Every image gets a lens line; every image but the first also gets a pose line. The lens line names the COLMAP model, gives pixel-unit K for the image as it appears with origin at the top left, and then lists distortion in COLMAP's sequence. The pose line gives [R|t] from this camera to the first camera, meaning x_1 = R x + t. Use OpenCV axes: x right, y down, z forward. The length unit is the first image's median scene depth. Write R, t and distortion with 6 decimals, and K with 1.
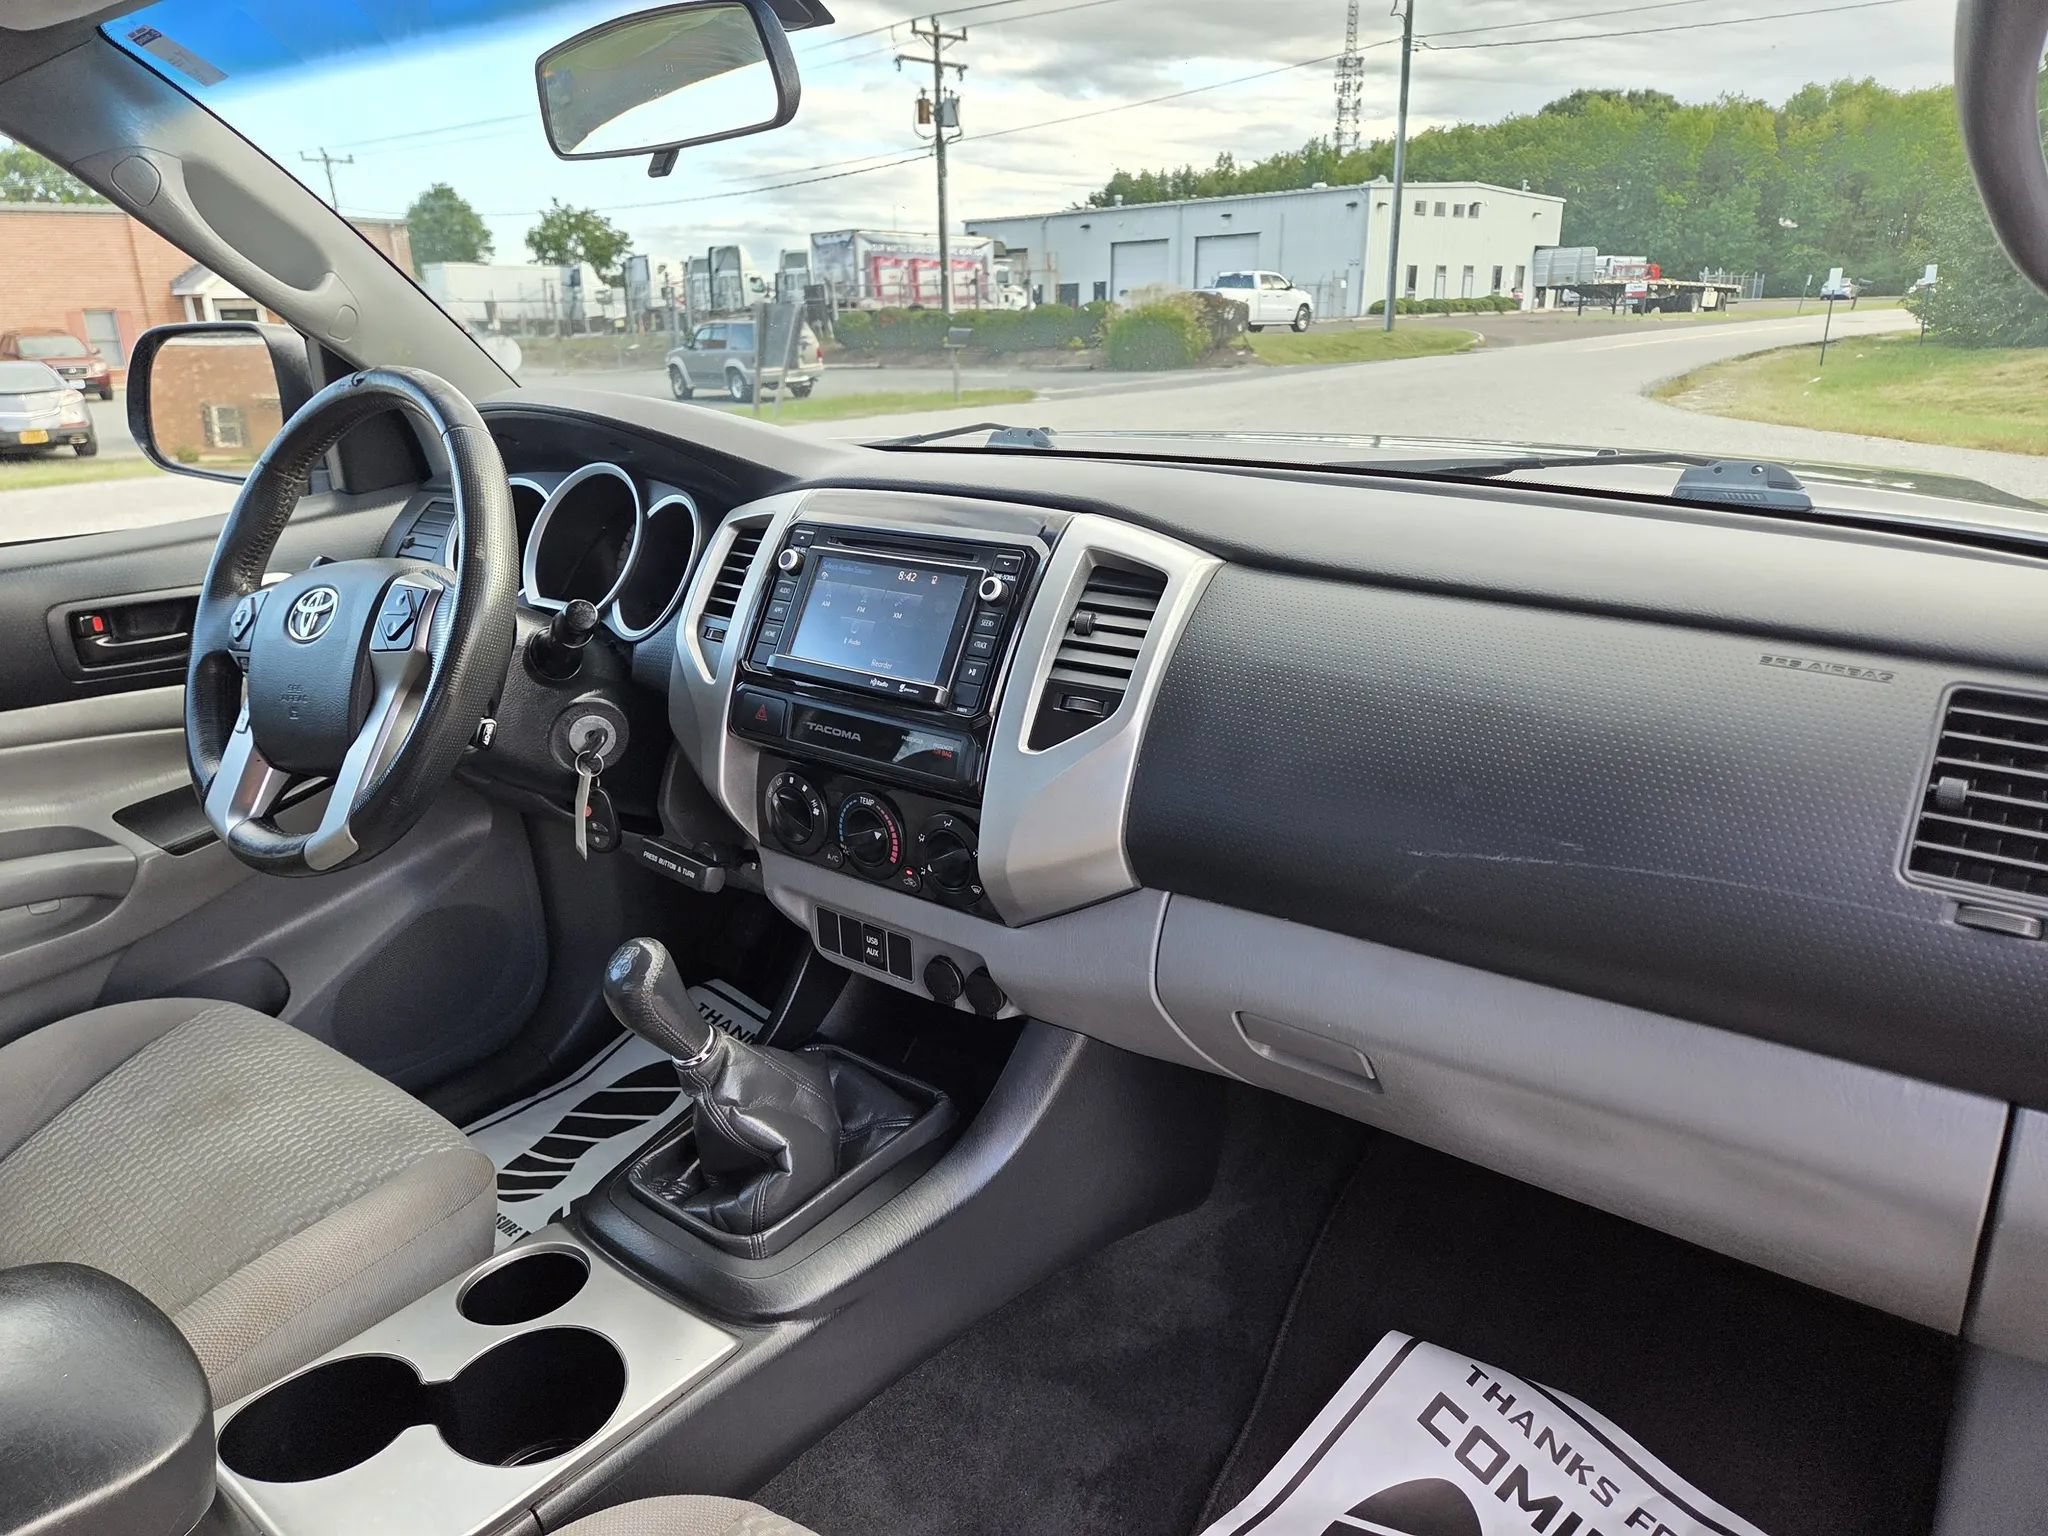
lens RADIAL K [[1379.6, 0, 1010.1], [0, 1379.6, 774.8], [0, 0, 1]] dist [0.058406, -0.048781]
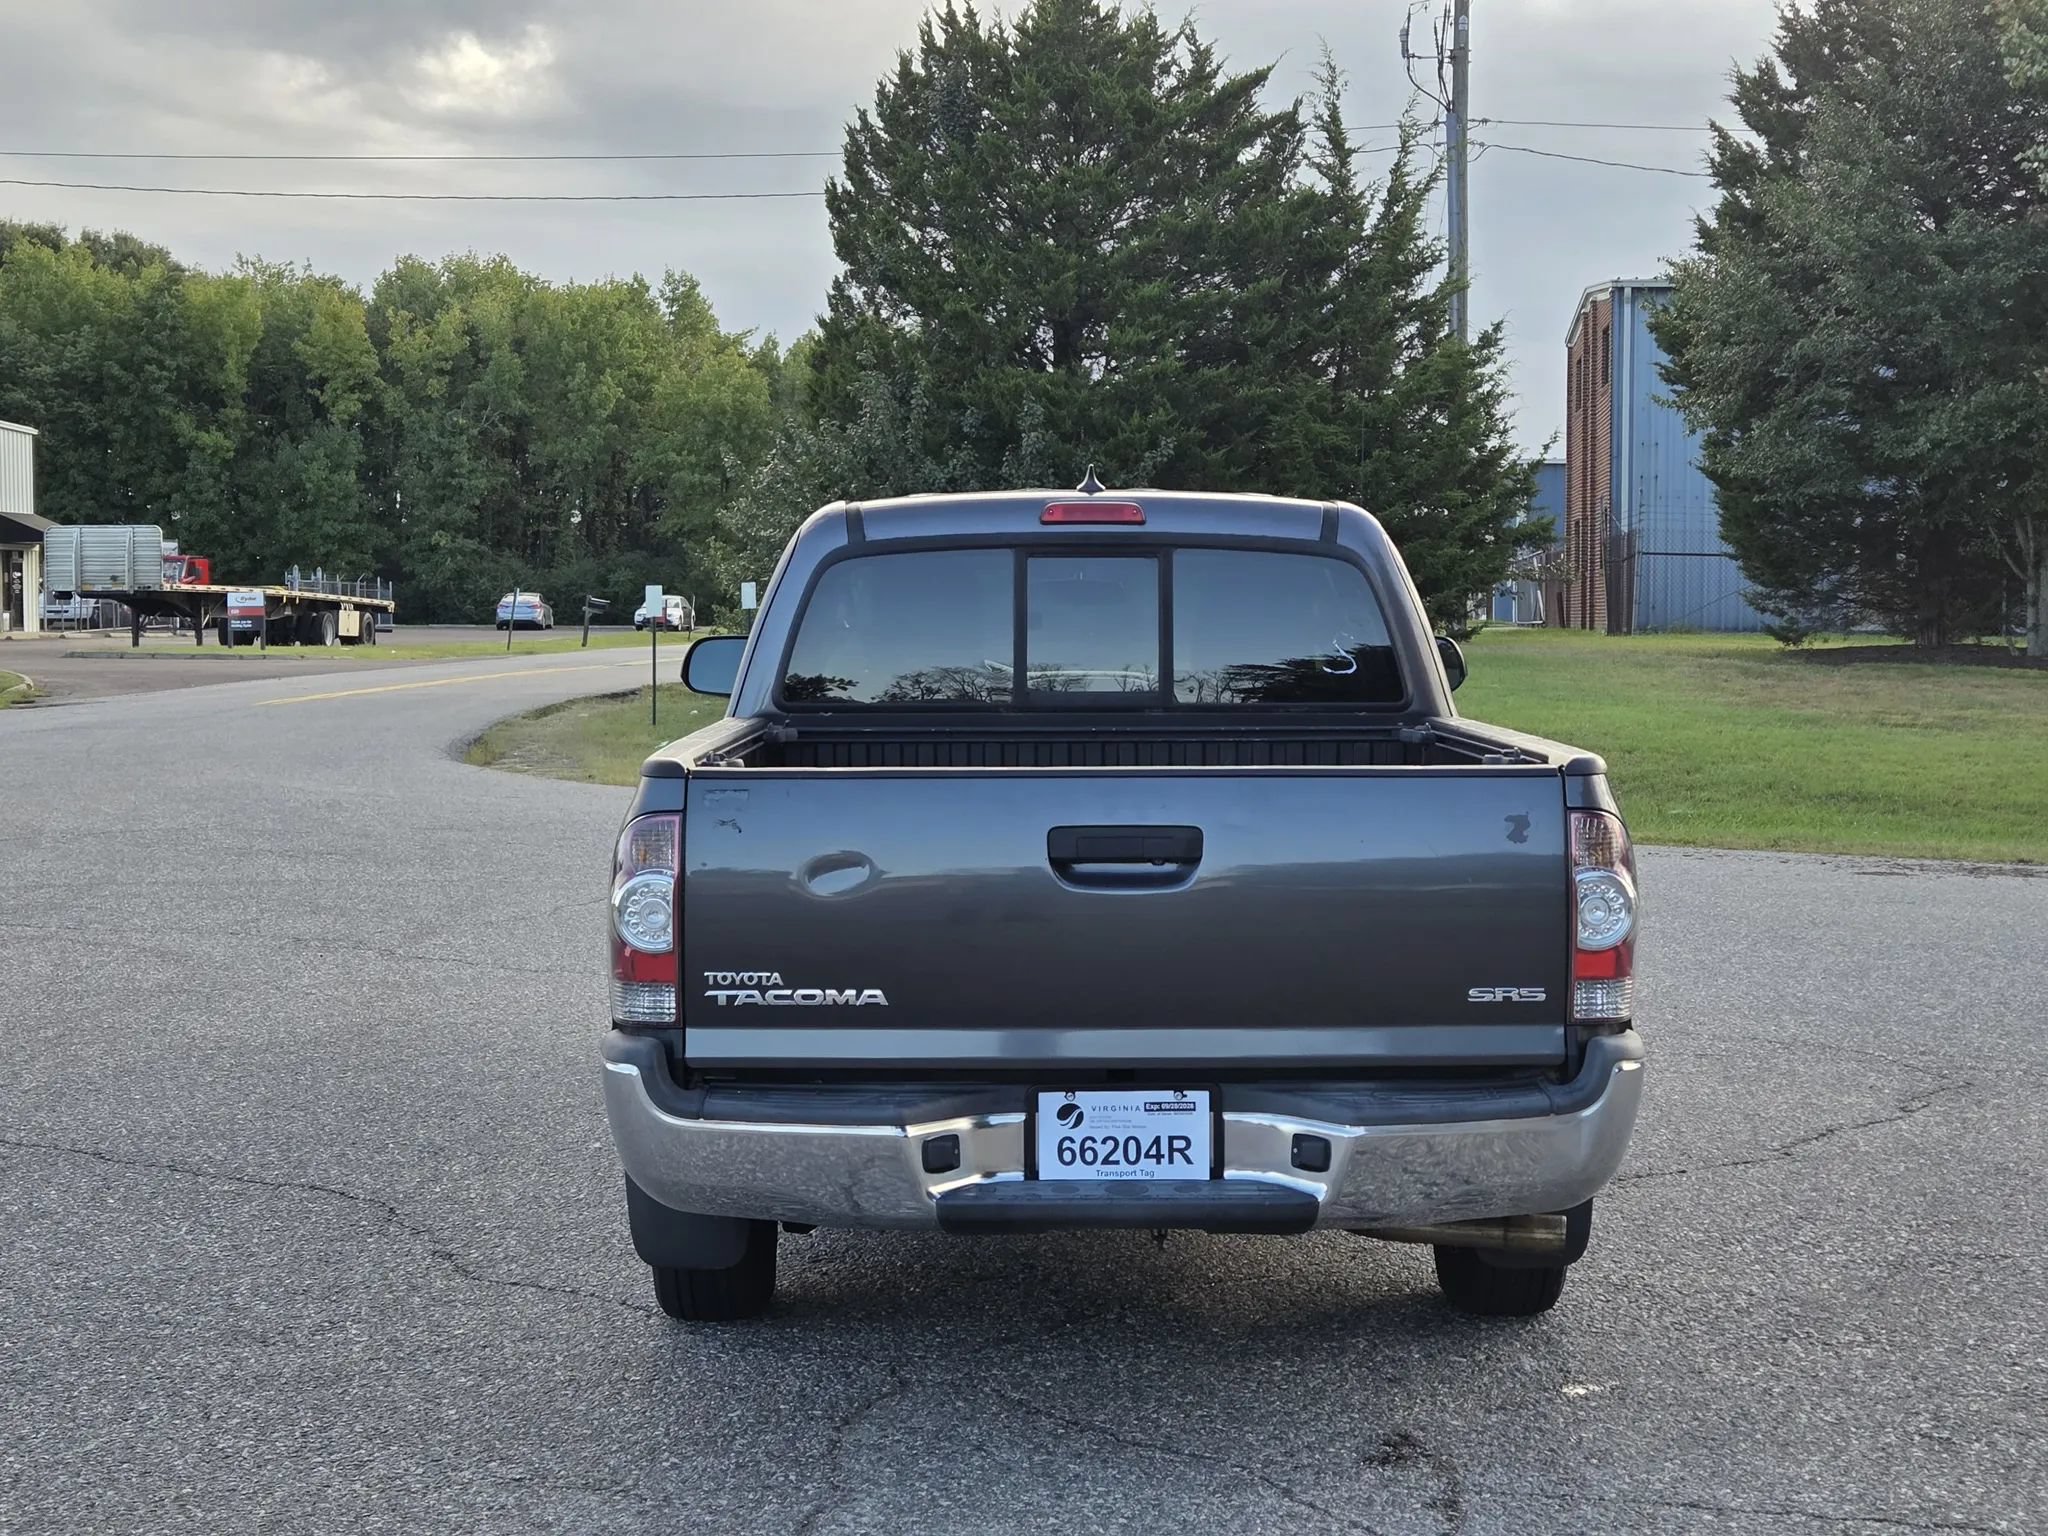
lens RADIAL K [[3295.2, 0, 1083.7], [0, 3295.2, 726.9], [0, 0, 1]] dist [0.057923, 0.000000]
pose [[0.765086, -0.000082, 0.643928, -0.089710], [0.186403, 0.957213, -0.221353, 0.030396], [-0.616359, 0.289384, 0.732365, -0.087697]]
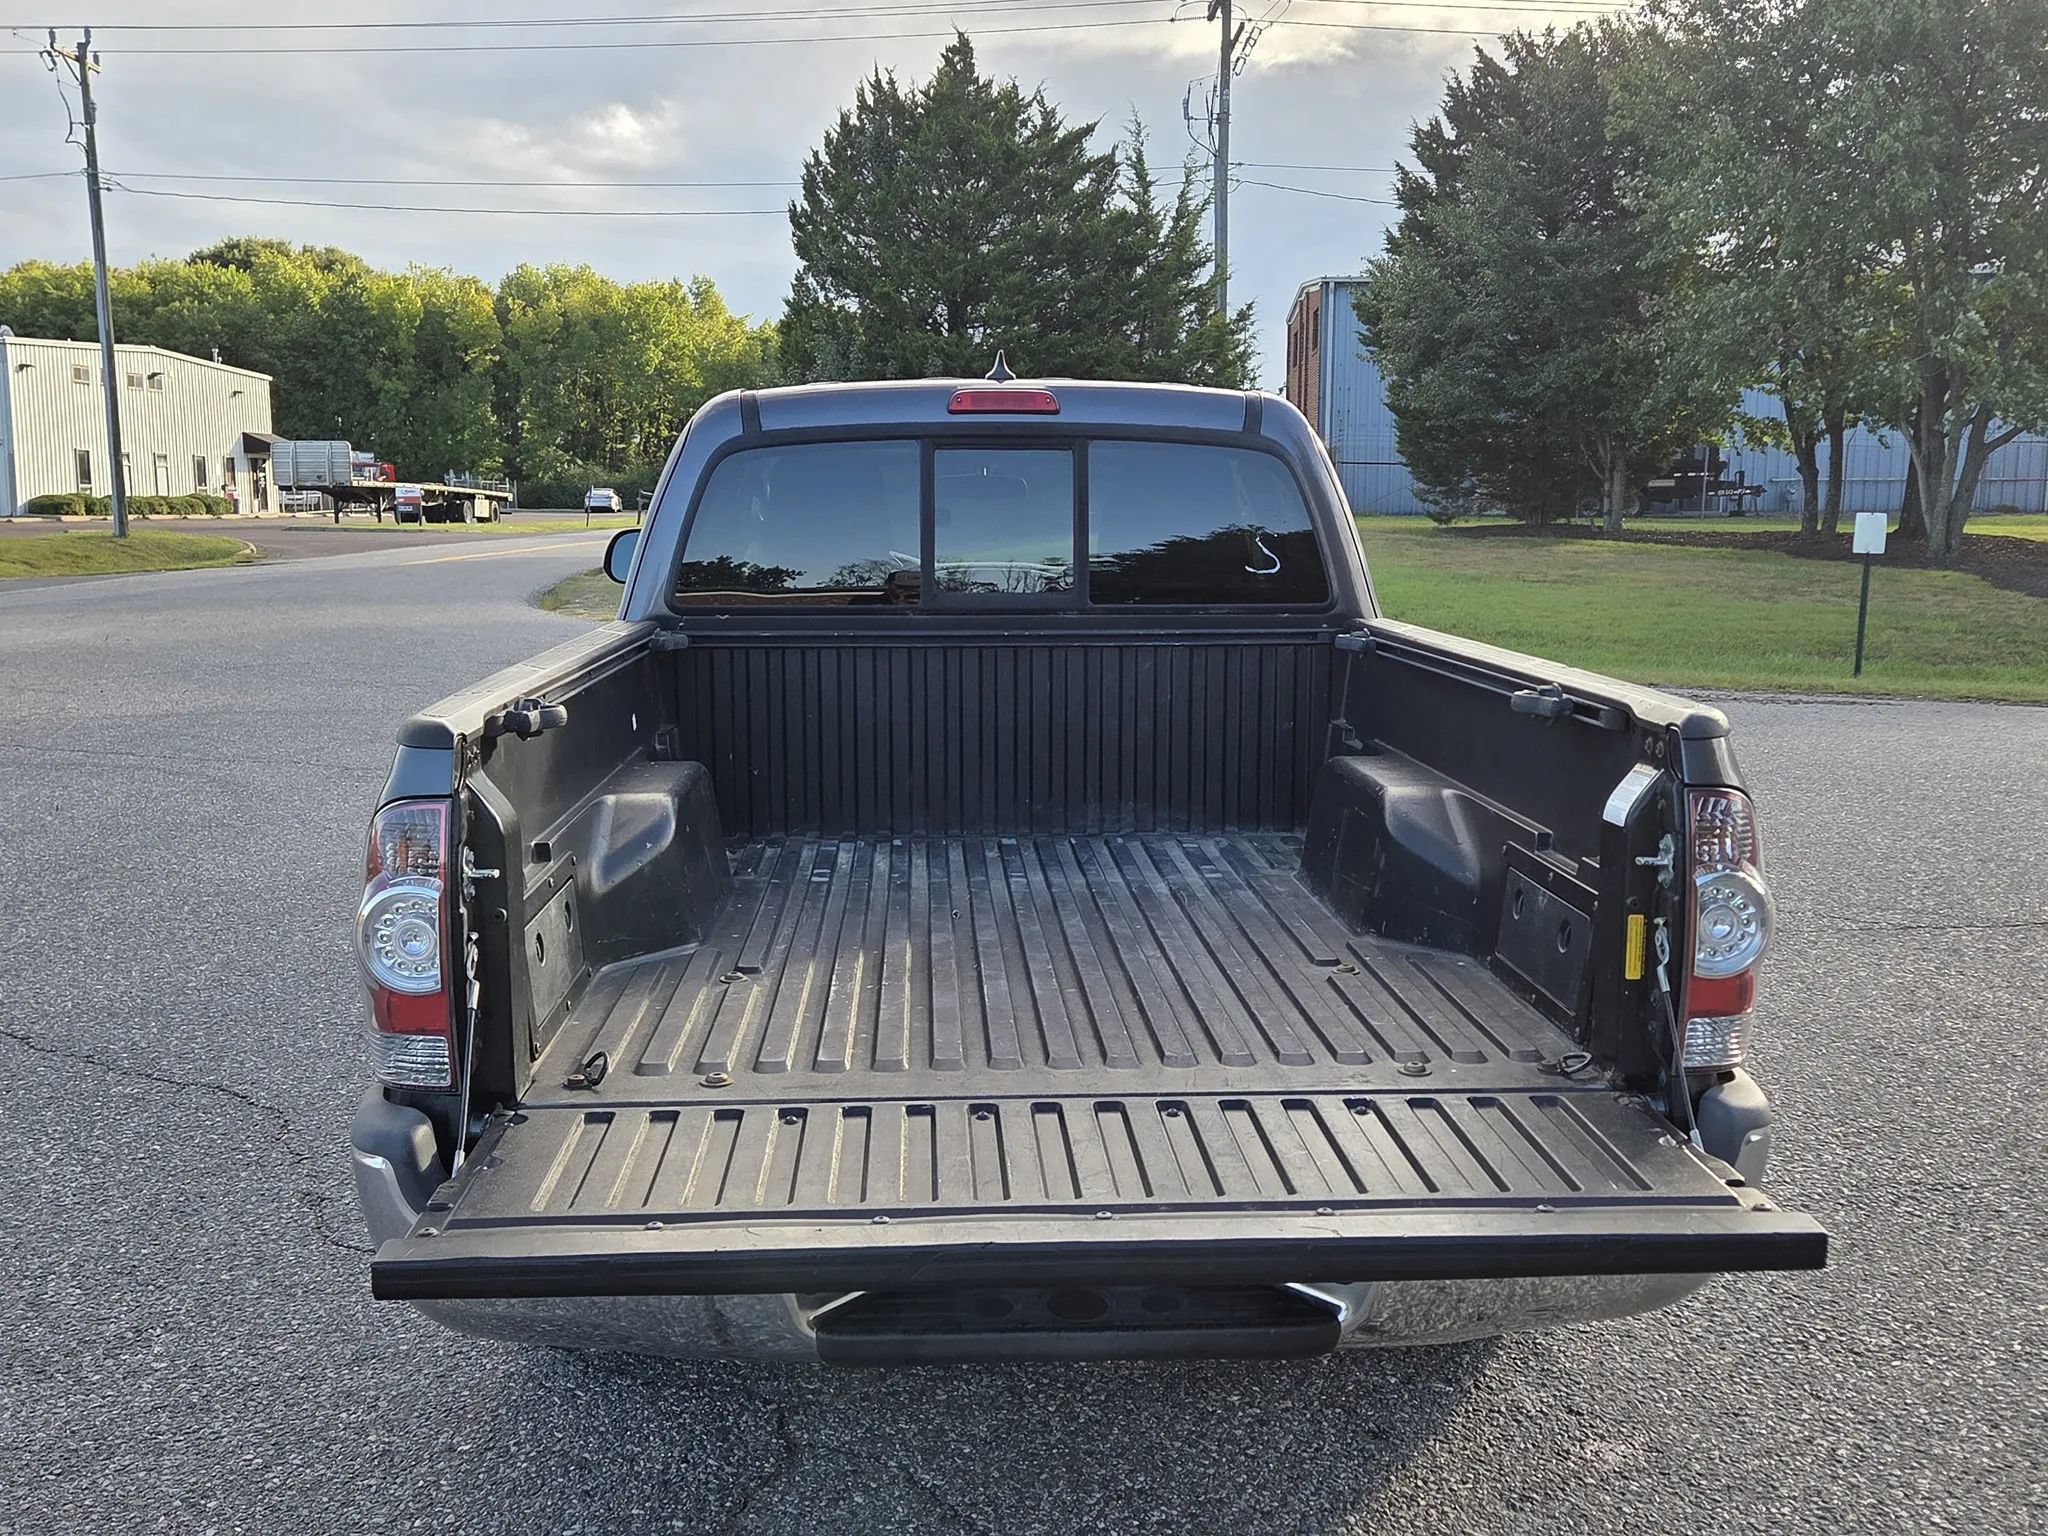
lens RADIAL K [[2049.6, 0, 1026.9], [0, 2049.6, 796.3], [0, 0, 1]] dist [0.044547, 0.000000]
pose [[0.745866, -0.071985, 0.662195, -0.061641], [0.193007, 0.974851, -0.111420, 0.018662], [-0.637521, 0.210913, 0.741002, -0.054962]]
